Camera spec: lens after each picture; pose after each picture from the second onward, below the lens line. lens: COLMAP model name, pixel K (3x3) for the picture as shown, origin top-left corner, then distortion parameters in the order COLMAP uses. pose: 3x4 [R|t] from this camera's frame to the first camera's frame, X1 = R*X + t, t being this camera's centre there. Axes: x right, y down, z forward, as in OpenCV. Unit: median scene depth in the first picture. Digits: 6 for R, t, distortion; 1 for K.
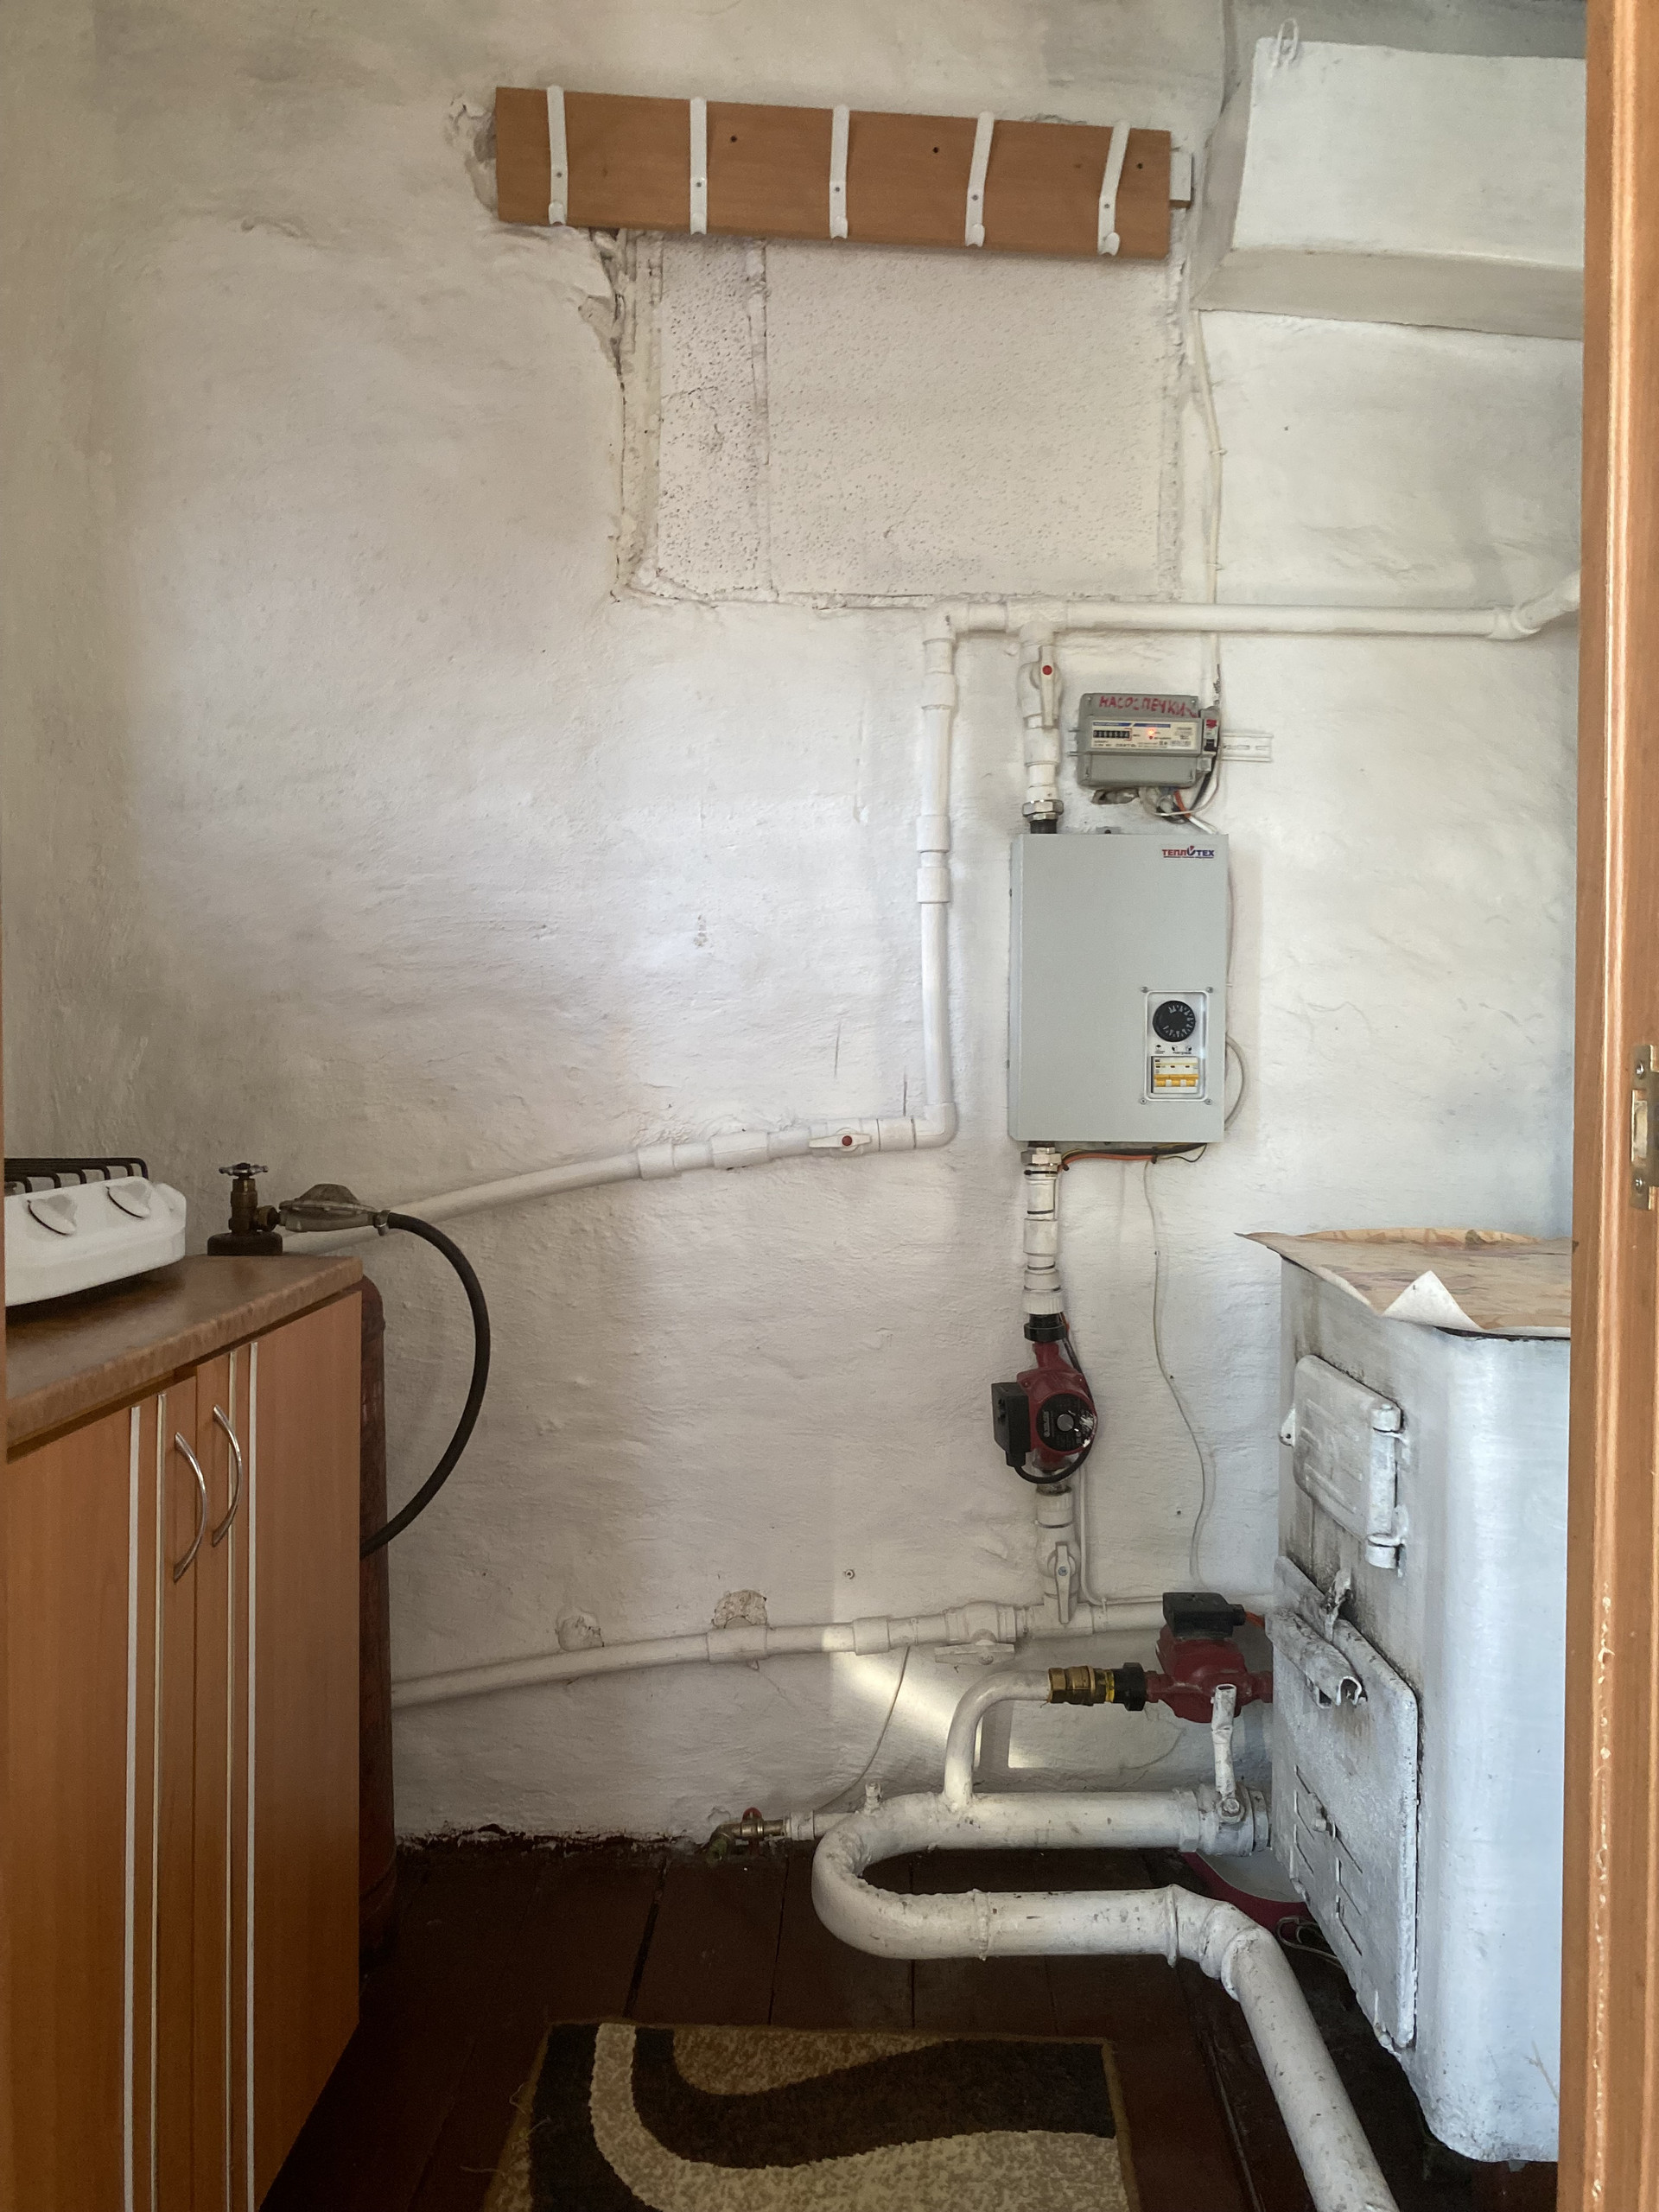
lens RADIAL K [[1700.6, 0, 834.9], [0, 1700.6, 1095.1], [0, 0, 1]] dist [0.008817, -0.002399]
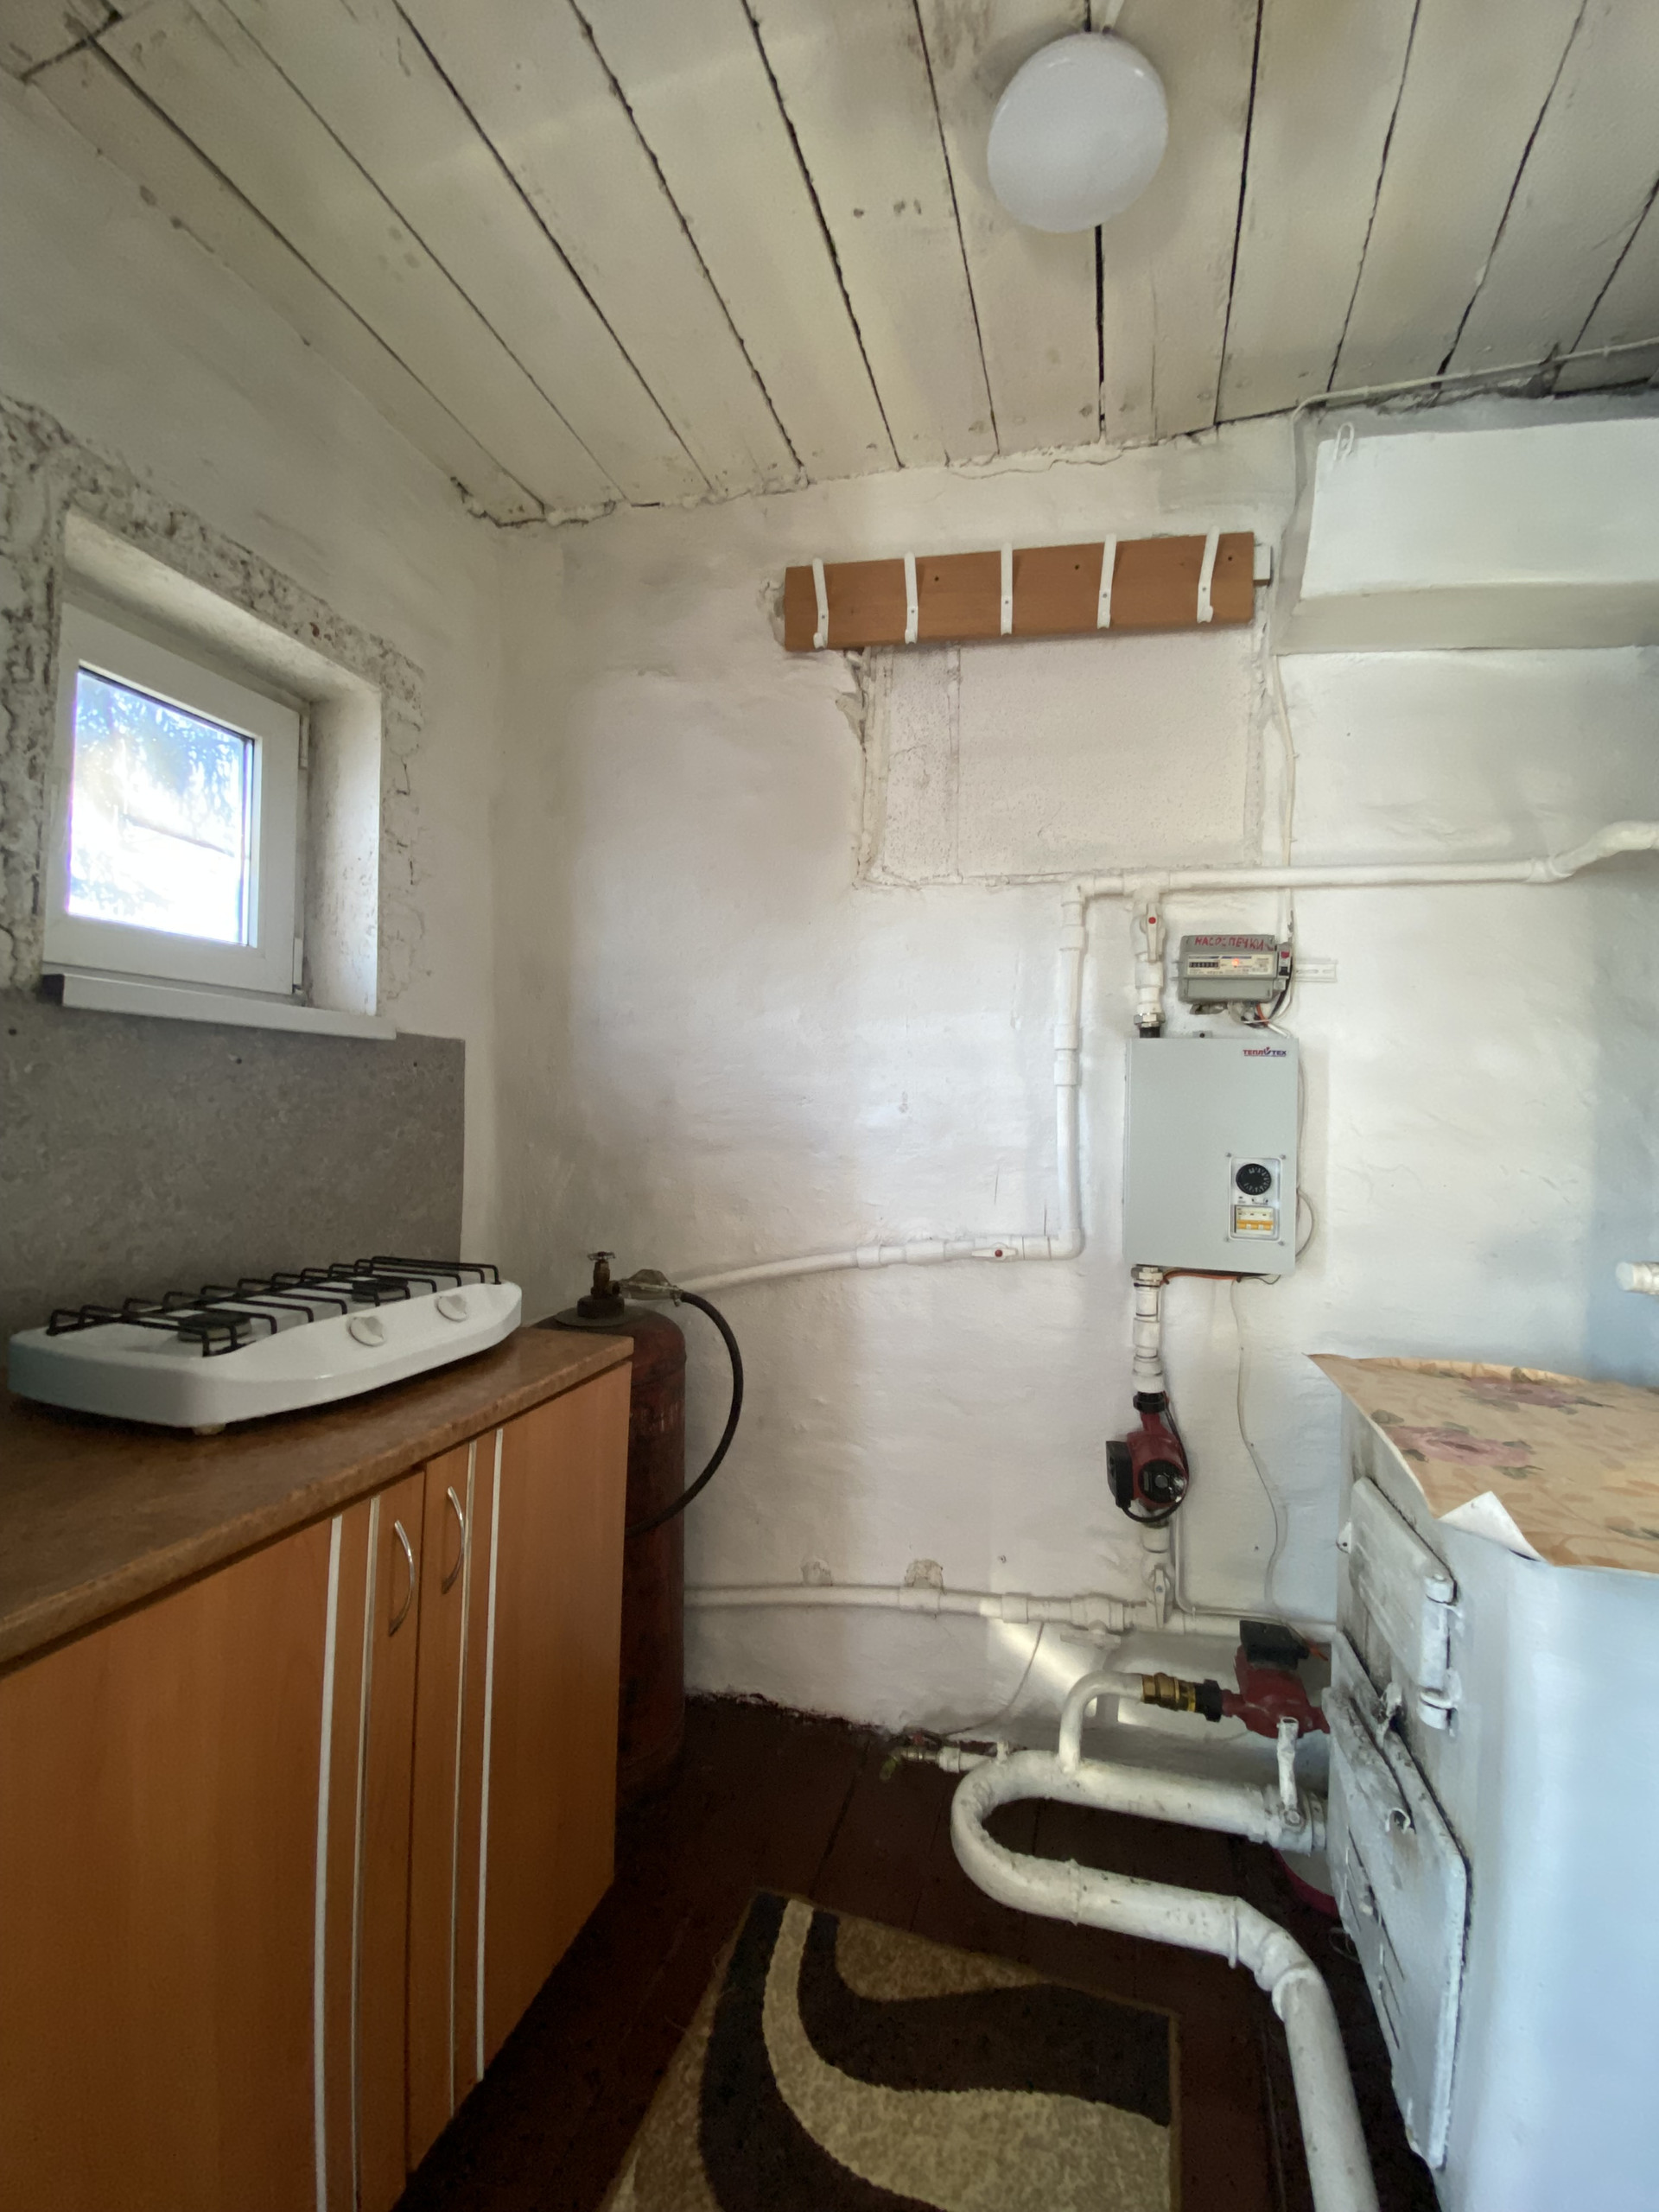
lens RADIAL K [[906.6, 0, 824.8], [0, 906.6, 1101.4], [0, 0, 1]] dist [0.012755, -0.017886]
pose [[0.962317, 0.014710, -0.271532, 0.069266], [-0.028793, 0.998434, -0.047955, -0.059454], [0.270402, 0.053966, 0.961234, 0.225514]]
